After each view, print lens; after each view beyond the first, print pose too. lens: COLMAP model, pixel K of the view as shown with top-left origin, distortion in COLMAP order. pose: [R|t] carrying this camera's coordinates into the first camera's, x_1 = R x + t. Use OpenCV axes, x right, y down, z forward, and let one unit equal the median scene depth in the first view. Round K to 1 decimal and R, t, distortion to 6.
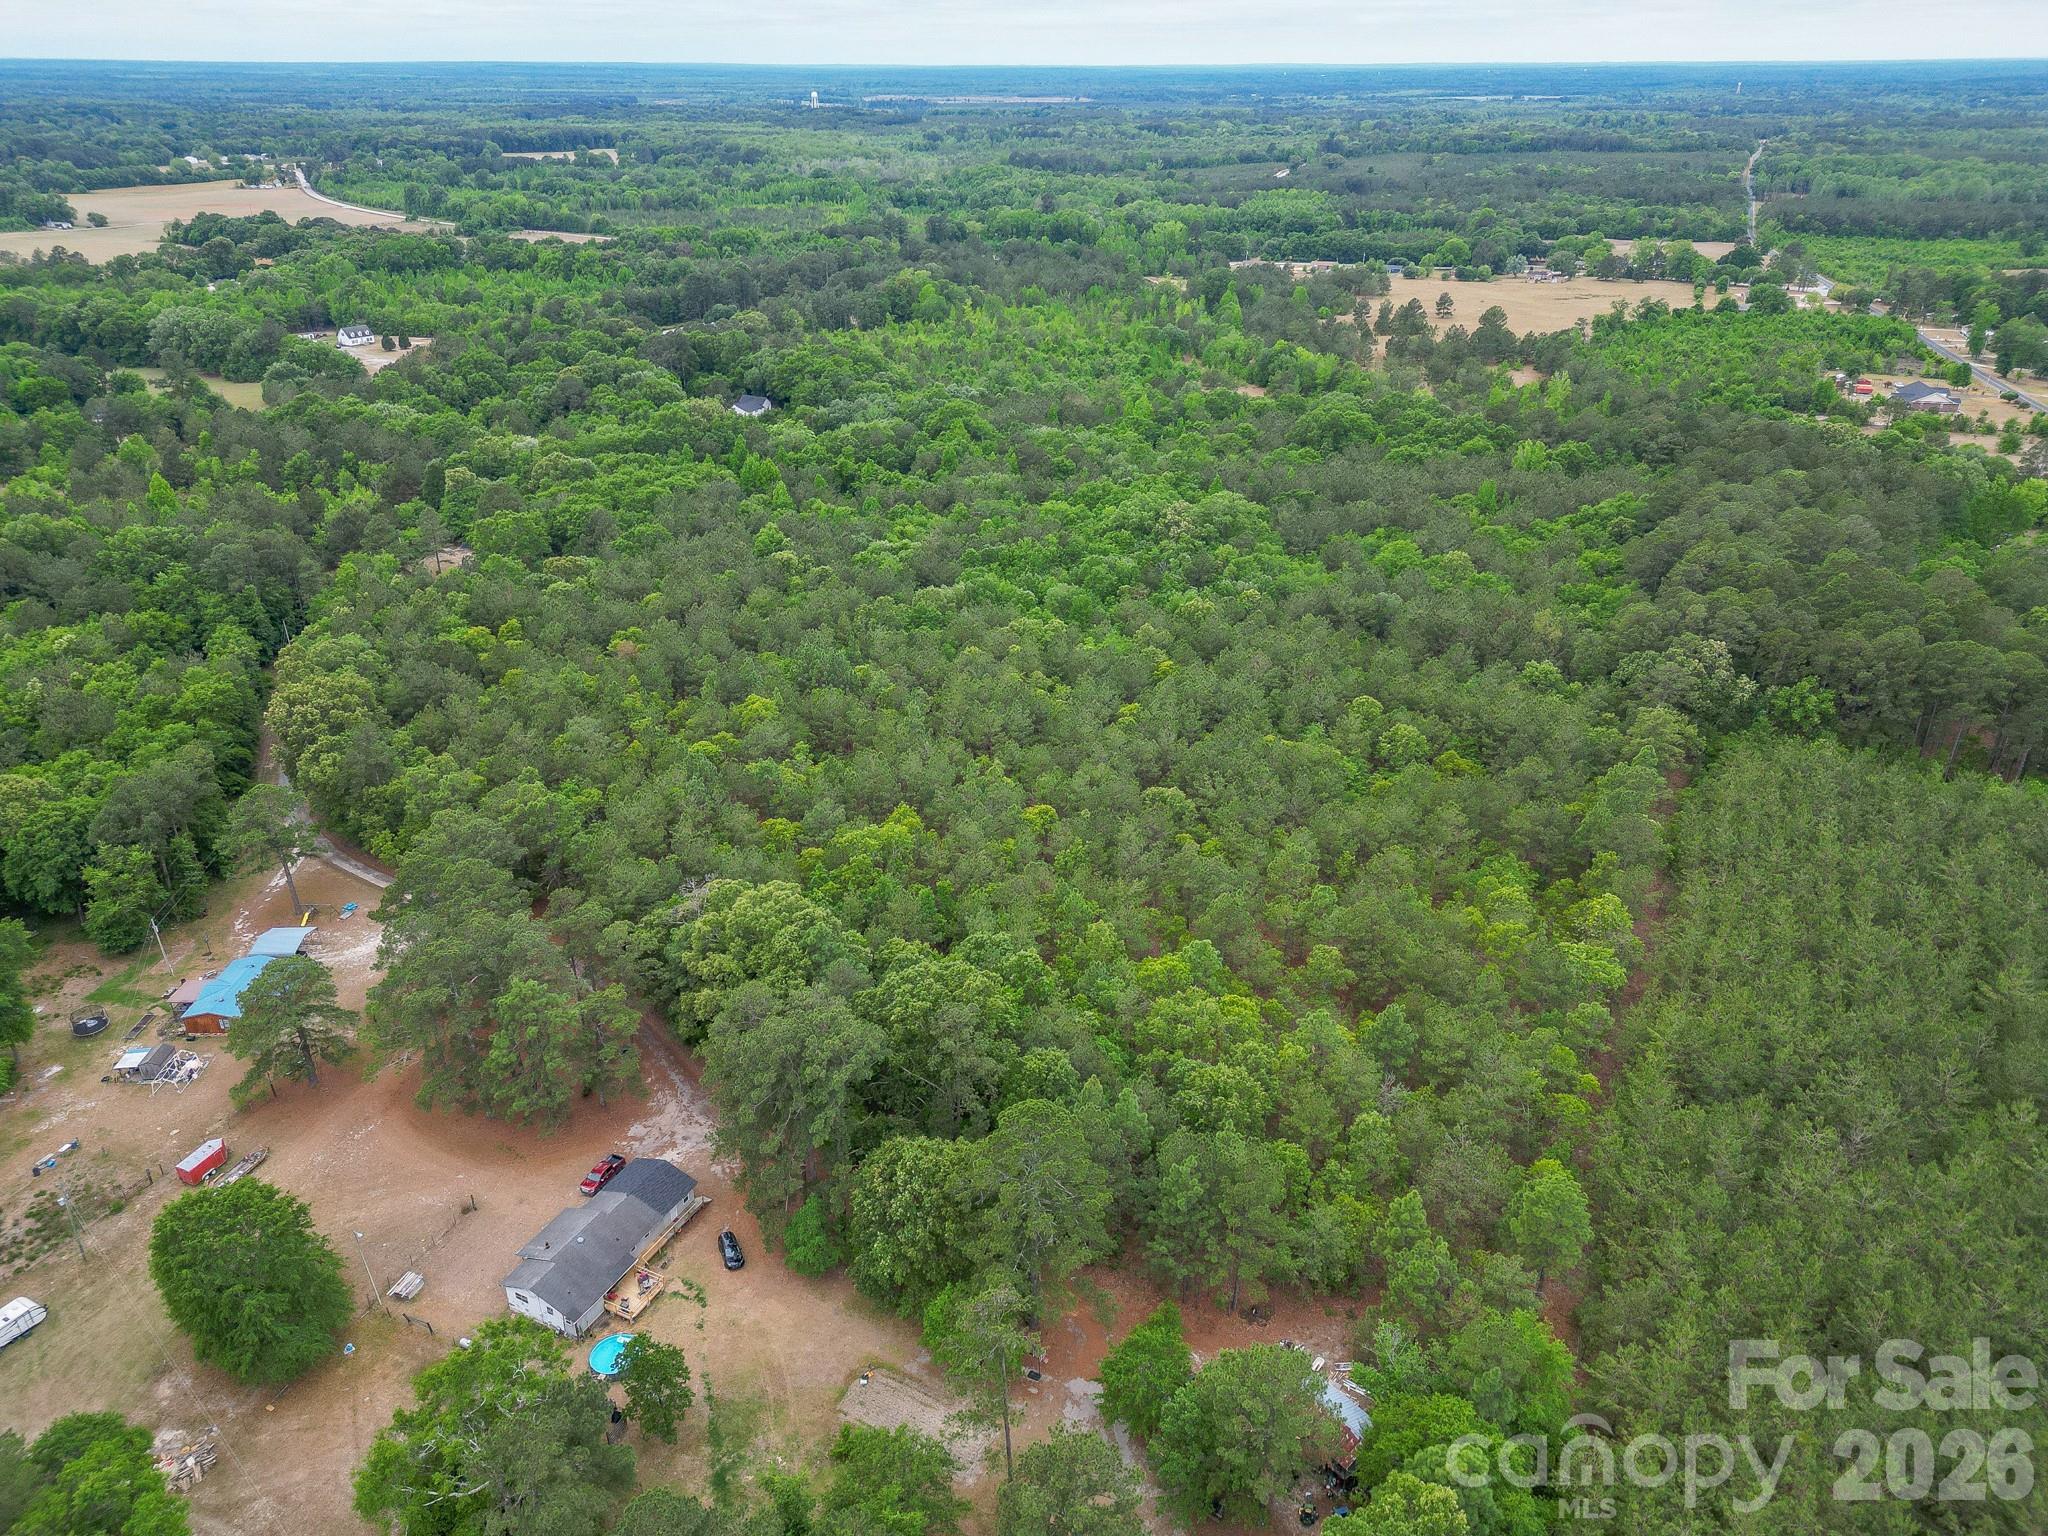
lens RADIAL K [[1422.3, 0, 1024.0], [0, 1422.3, 768.0], [0, 0, 1]] dist [0.071978, -0.058269]
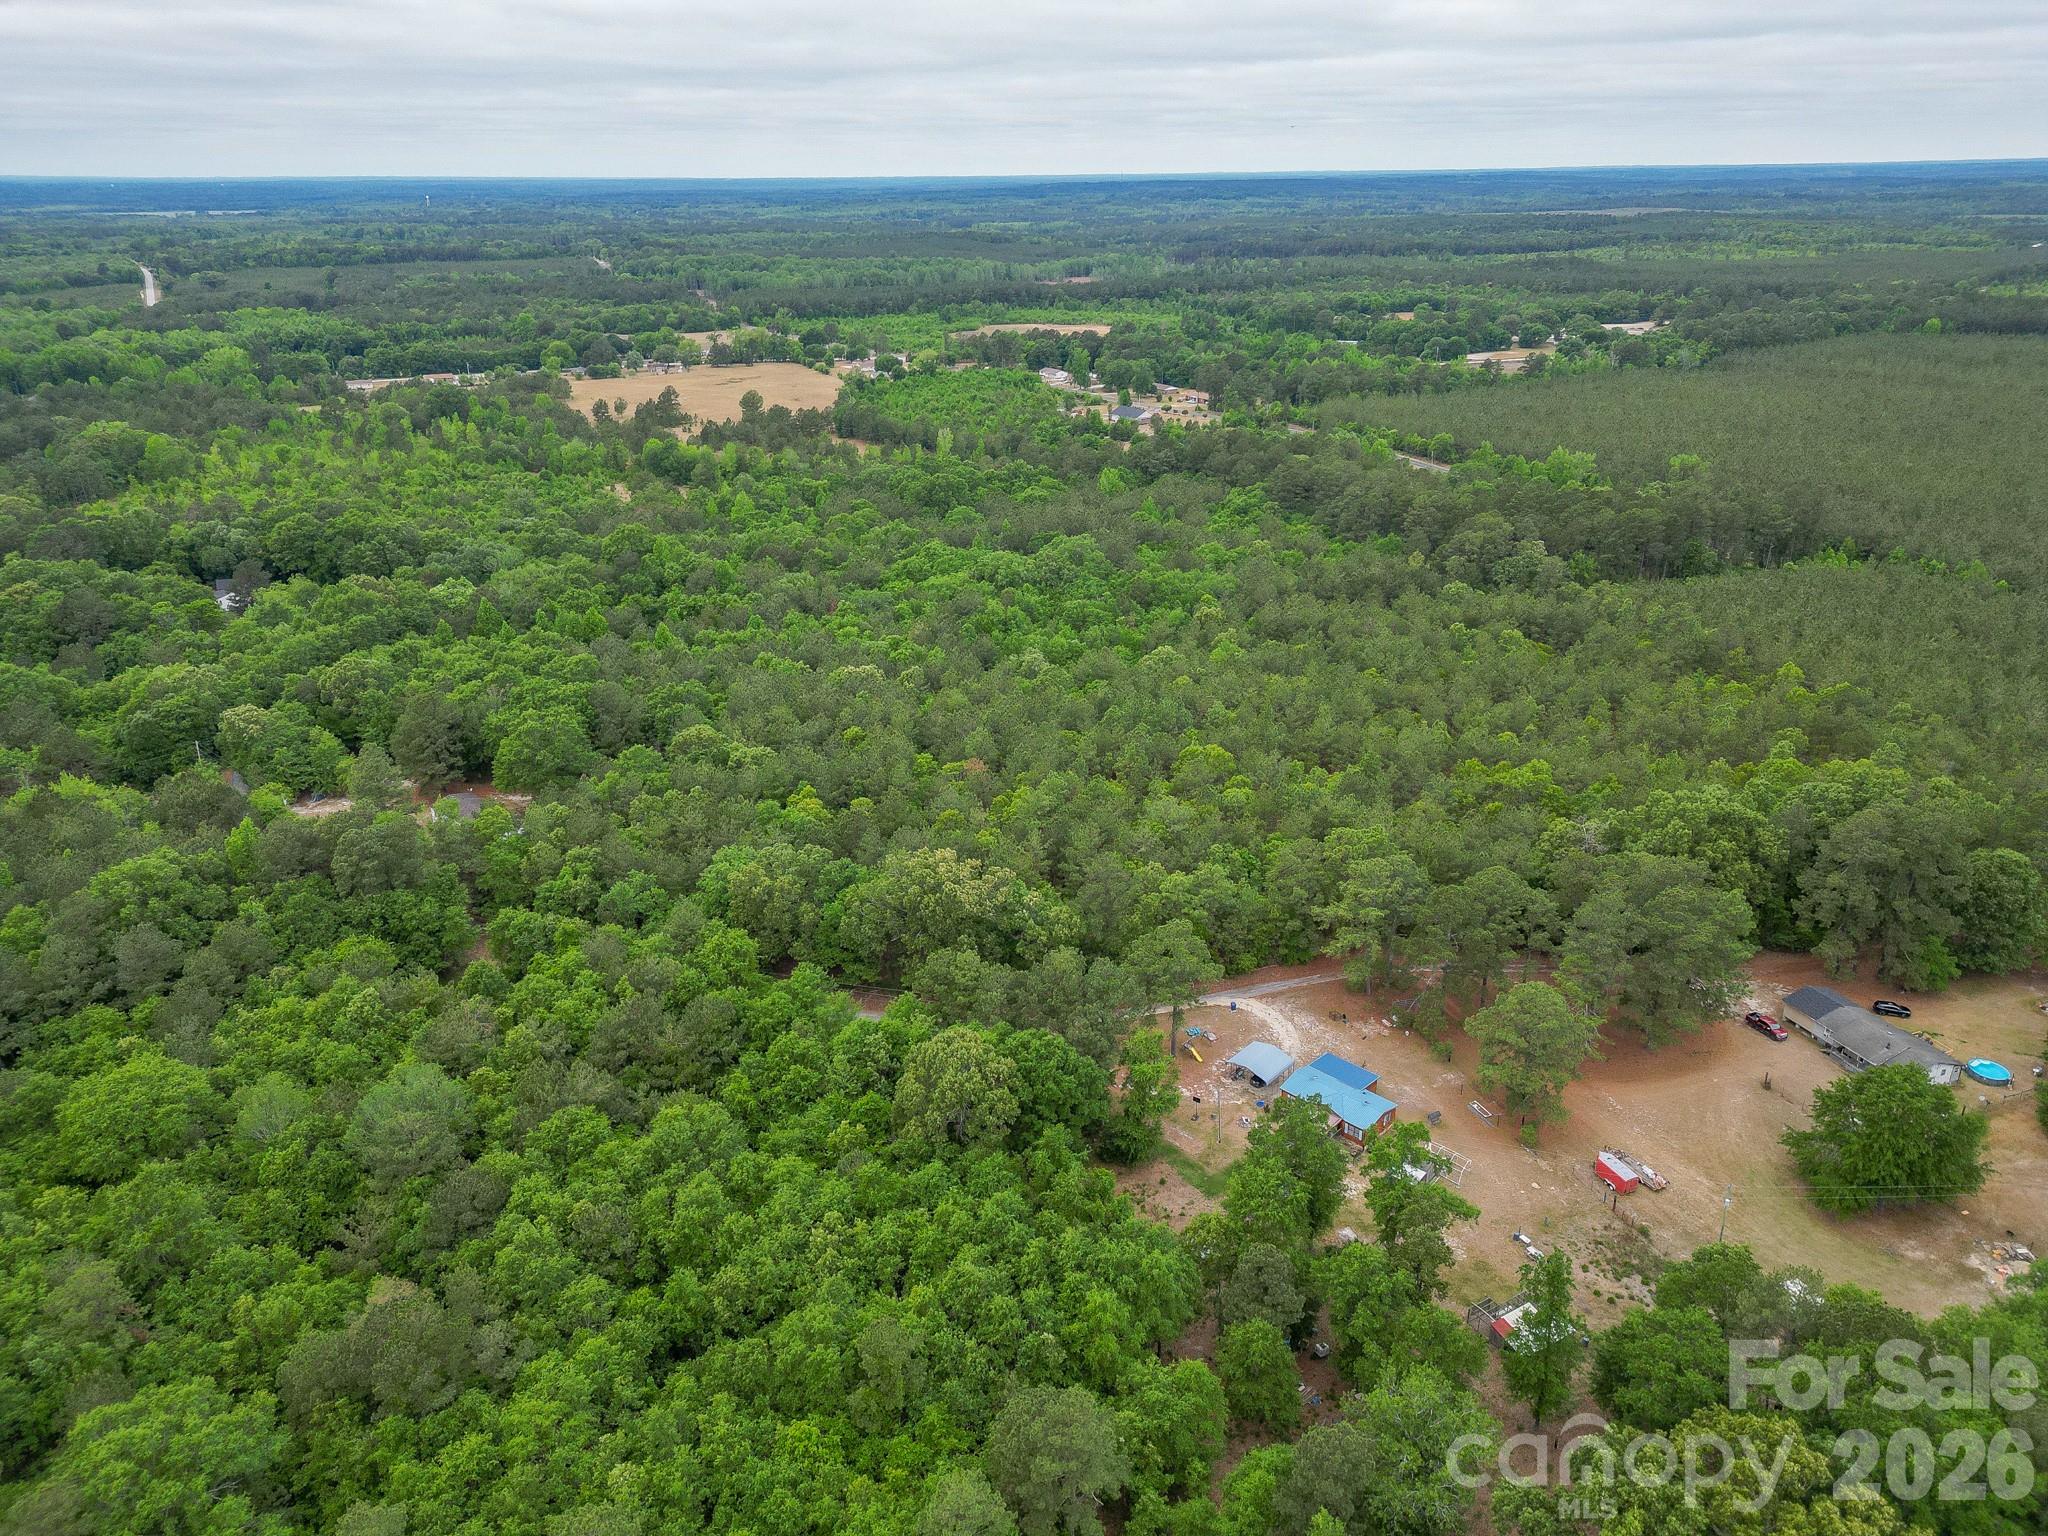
lens RADIAL K [[1422.3, 0, 1024.0], [0, 1422.3, 768.0], [0, 0, 1]] dist [0.071978, -0.058269]
pose [[0.674431, -0.287878, 0.679904, -0.286323], [0.331945, 0.940768, 0.069057, -0.043304], [-0.659512, 0.179117, 0.730042, 0.087912]]
